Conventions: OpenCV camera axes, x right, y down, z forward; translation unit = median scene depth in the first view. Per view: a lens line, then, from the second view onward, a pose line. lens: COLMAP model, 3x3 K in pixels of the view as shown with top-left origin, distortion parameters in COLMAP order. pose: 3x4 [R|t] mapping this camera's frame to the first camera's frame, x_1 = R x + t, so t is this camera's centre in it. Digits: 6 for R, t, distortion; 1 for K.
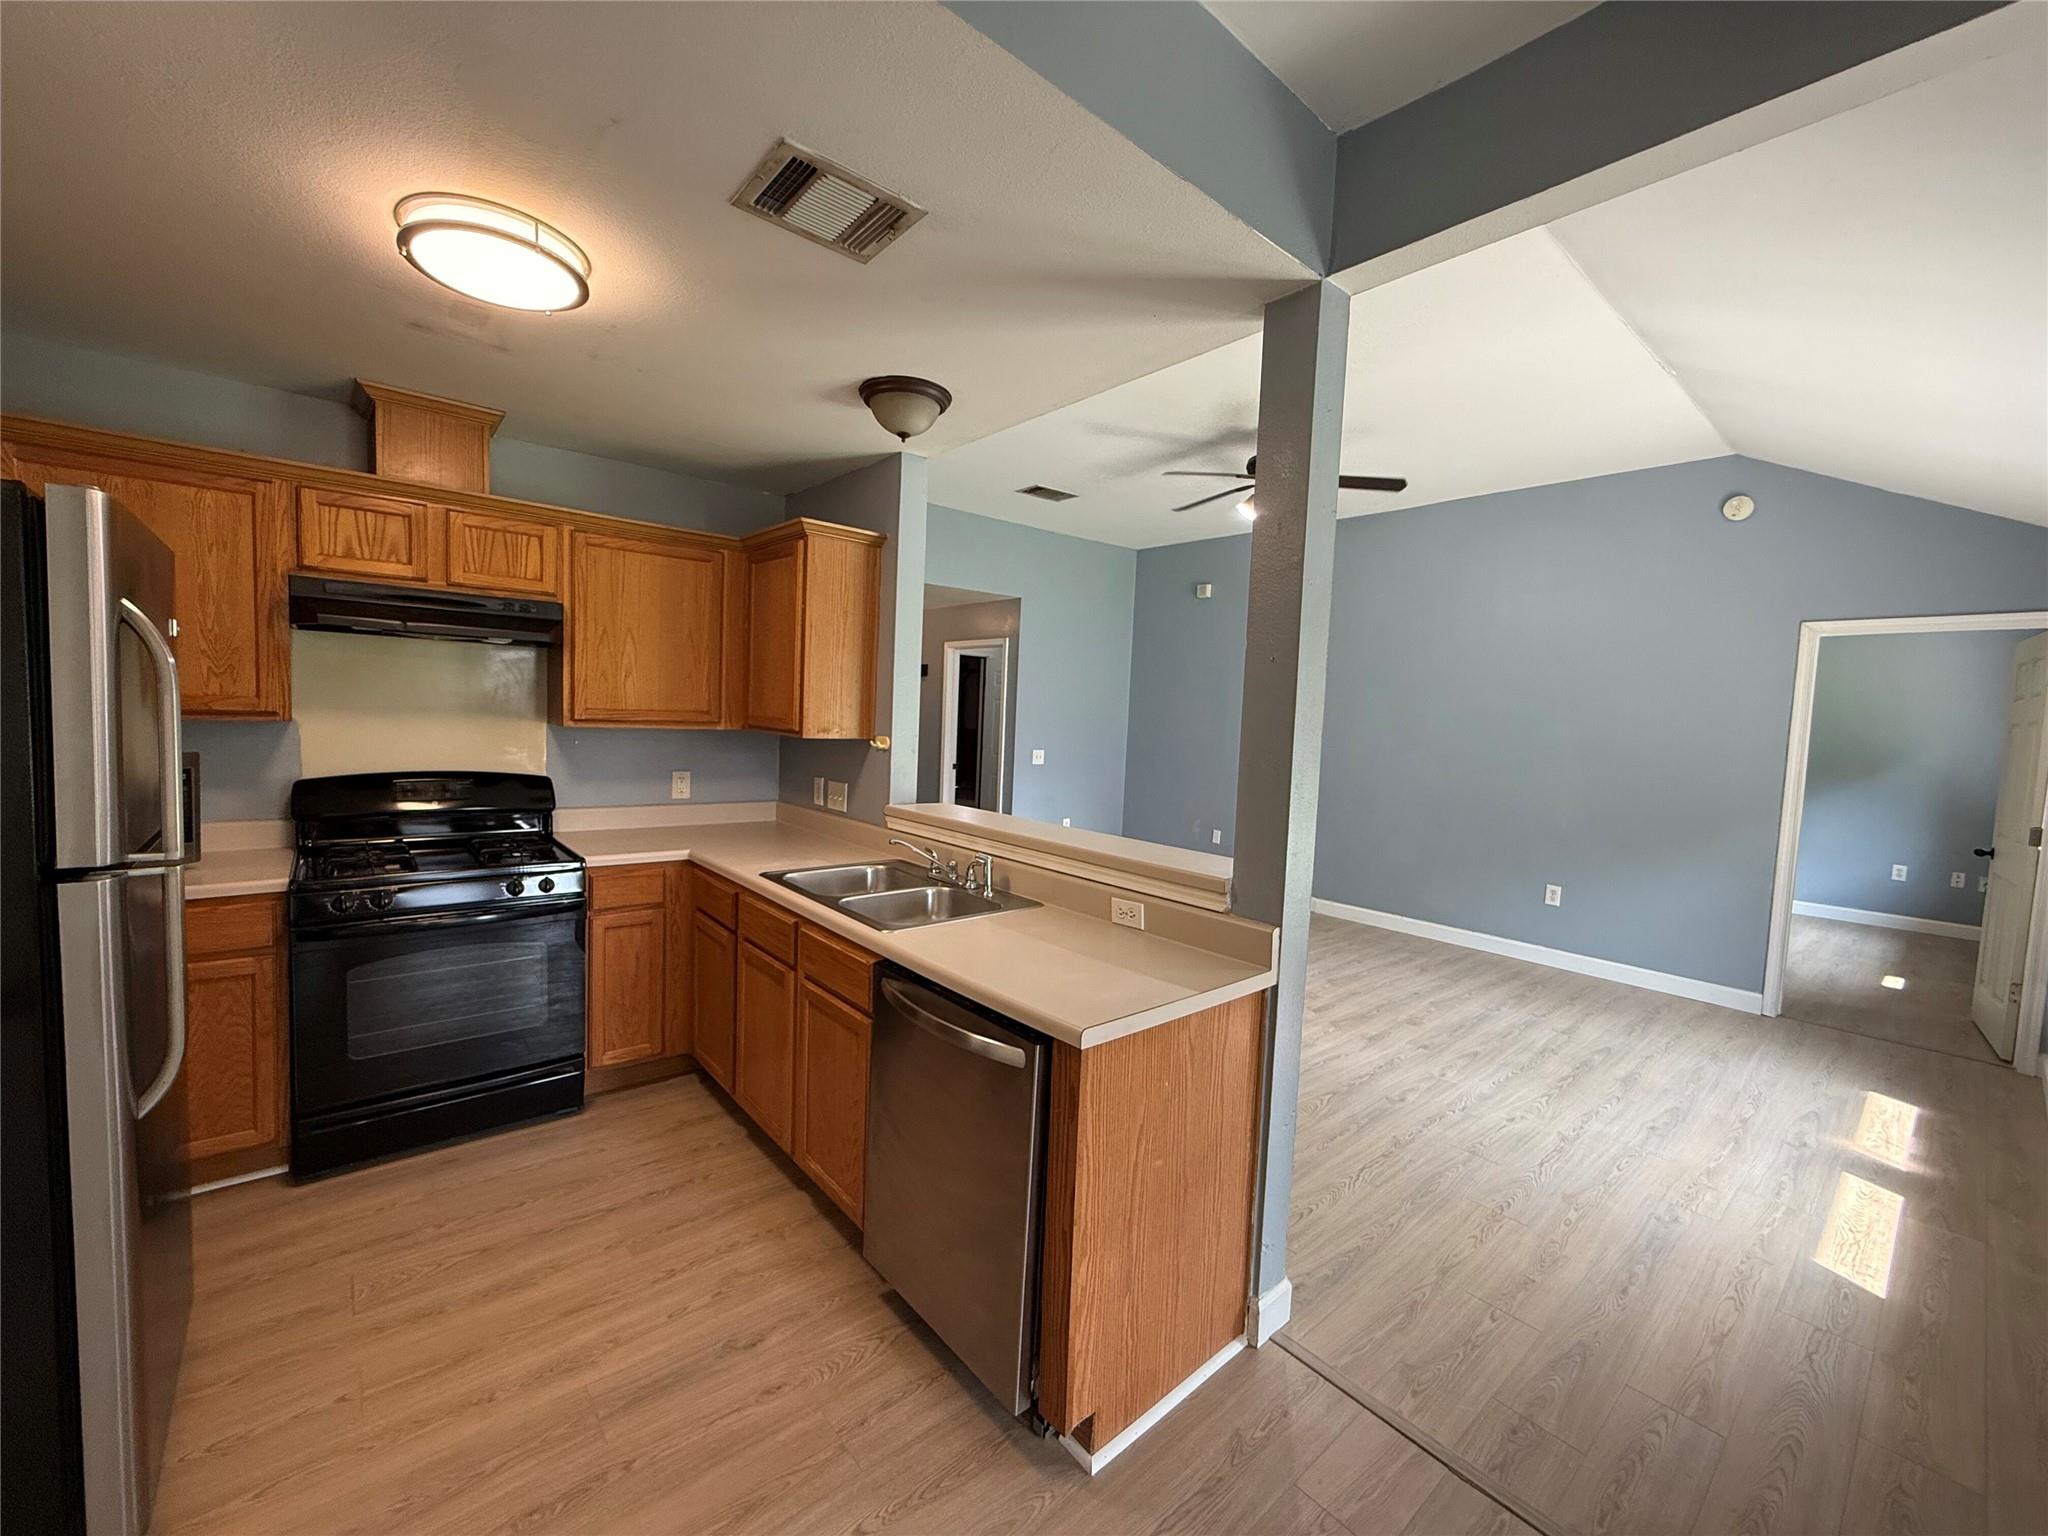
lens RADIAL K [[814.5, 0, 1018.4], [0, 814.5, 768.1], [0, 0, 1]] dist [0.001686, 0.000077]
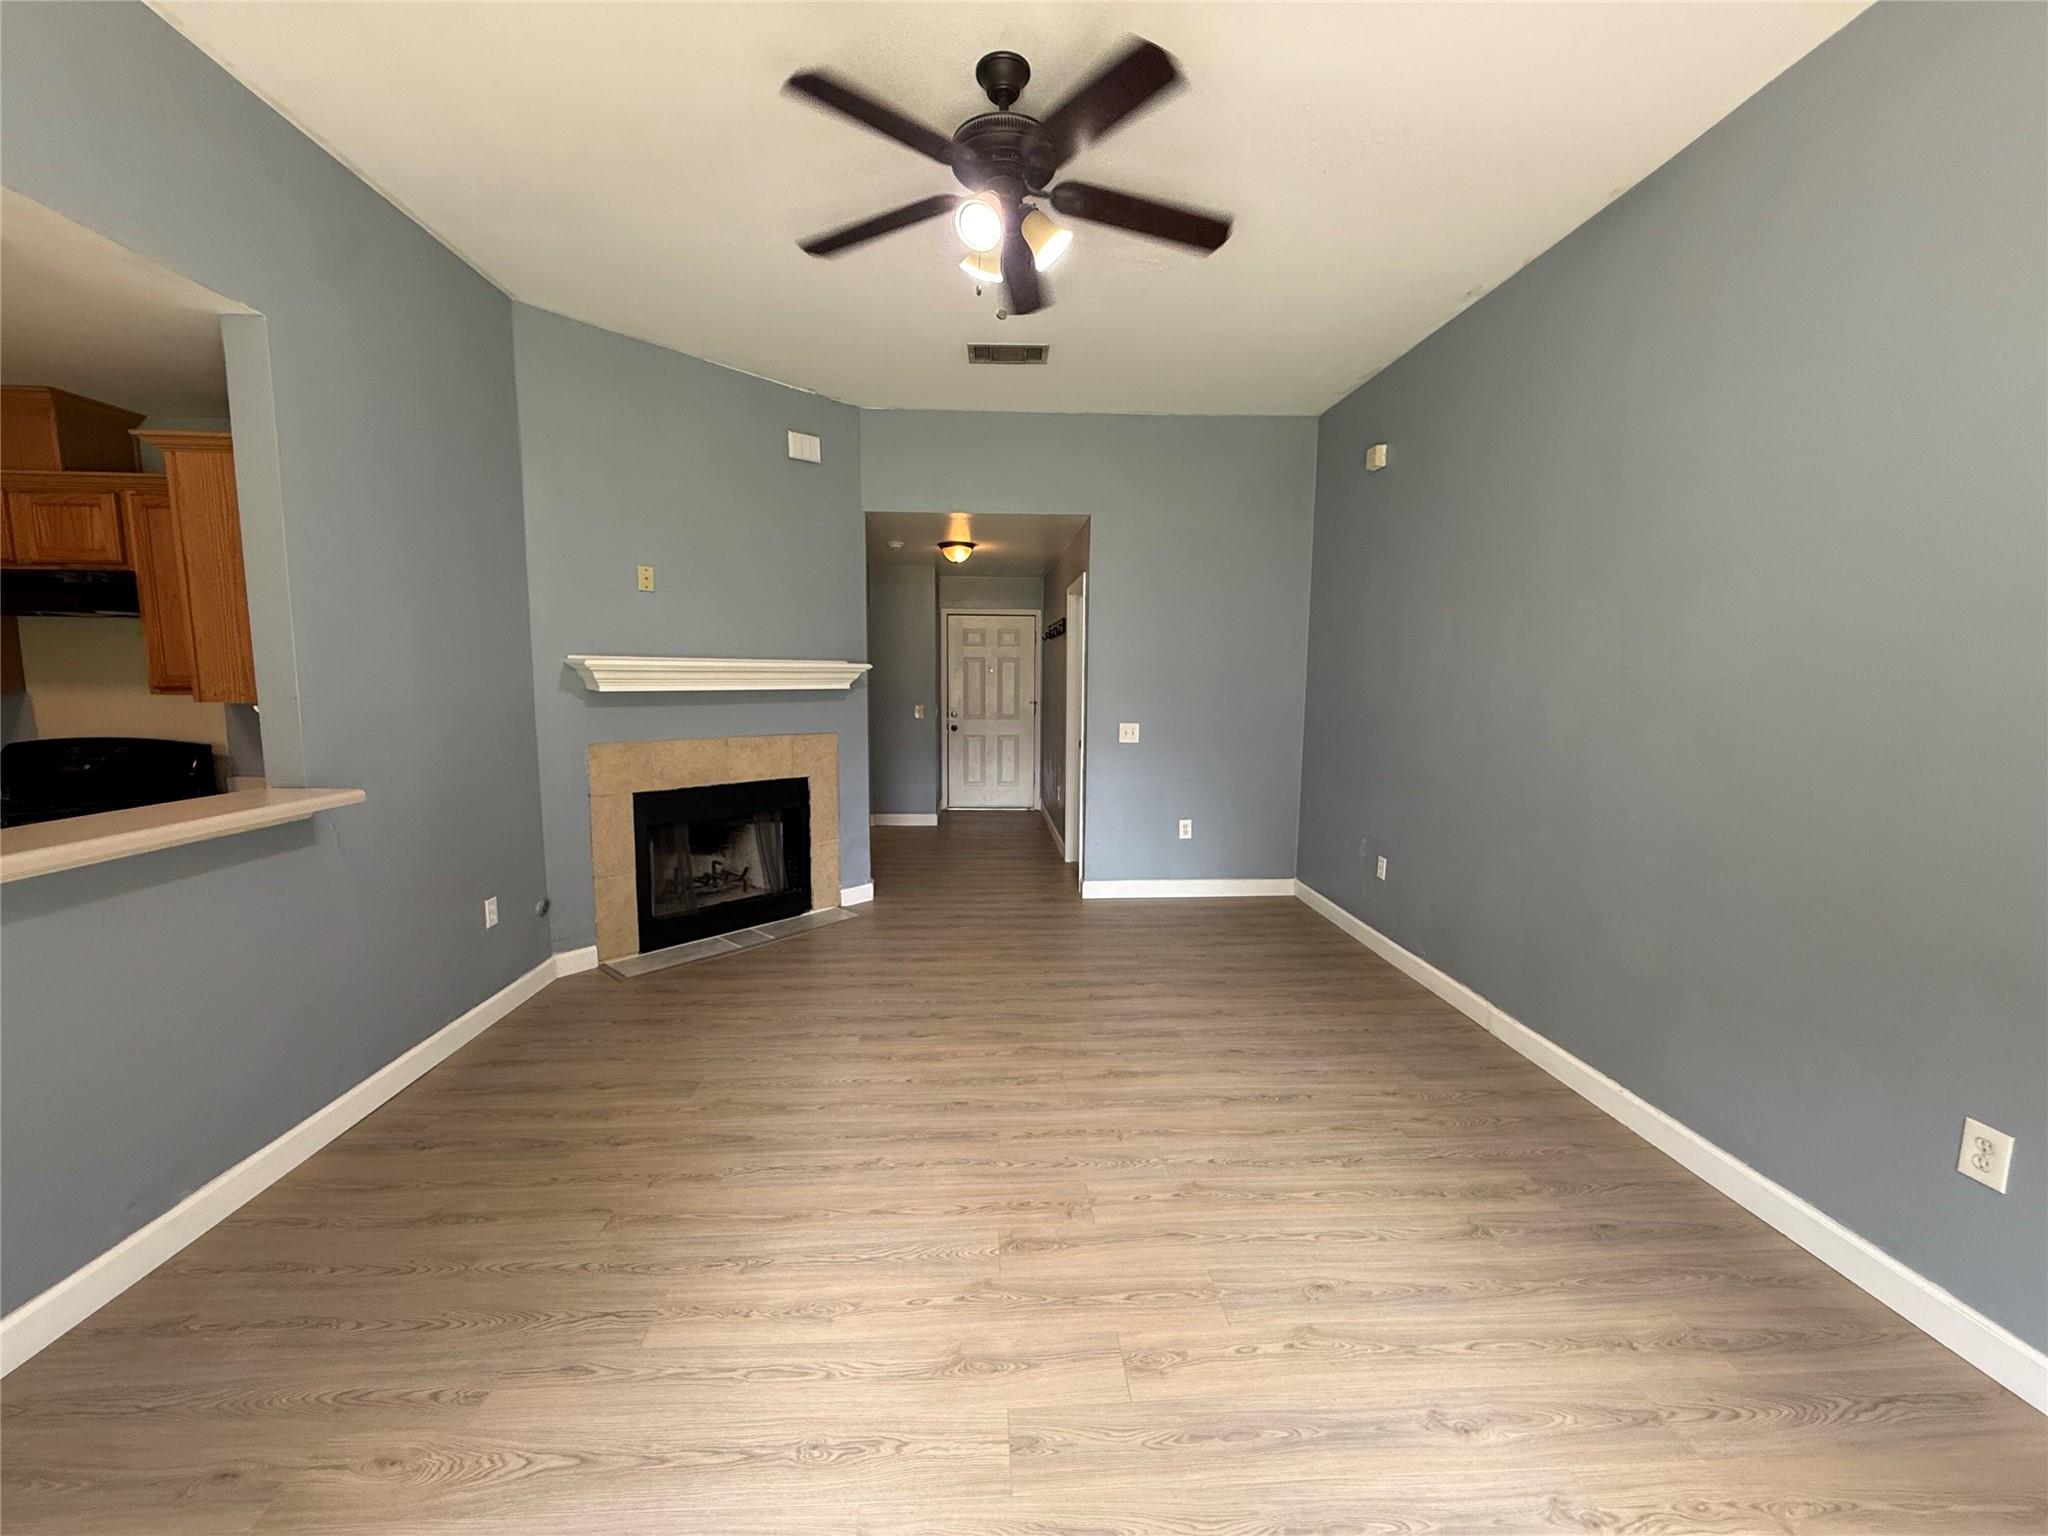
lens RADIAL K [[814.5, 0, 1018.5], [0, 814.5, 766.8], [0, 0, 1]] dist [0.001686, 0.000077]
pose [[0.798498, 0.032788, -0.601104, 0.623267], [-0.016777, 0.999340, 0.032224, -0.008276], [0.601764, -0.015646, 0.798521, 0.578618]]
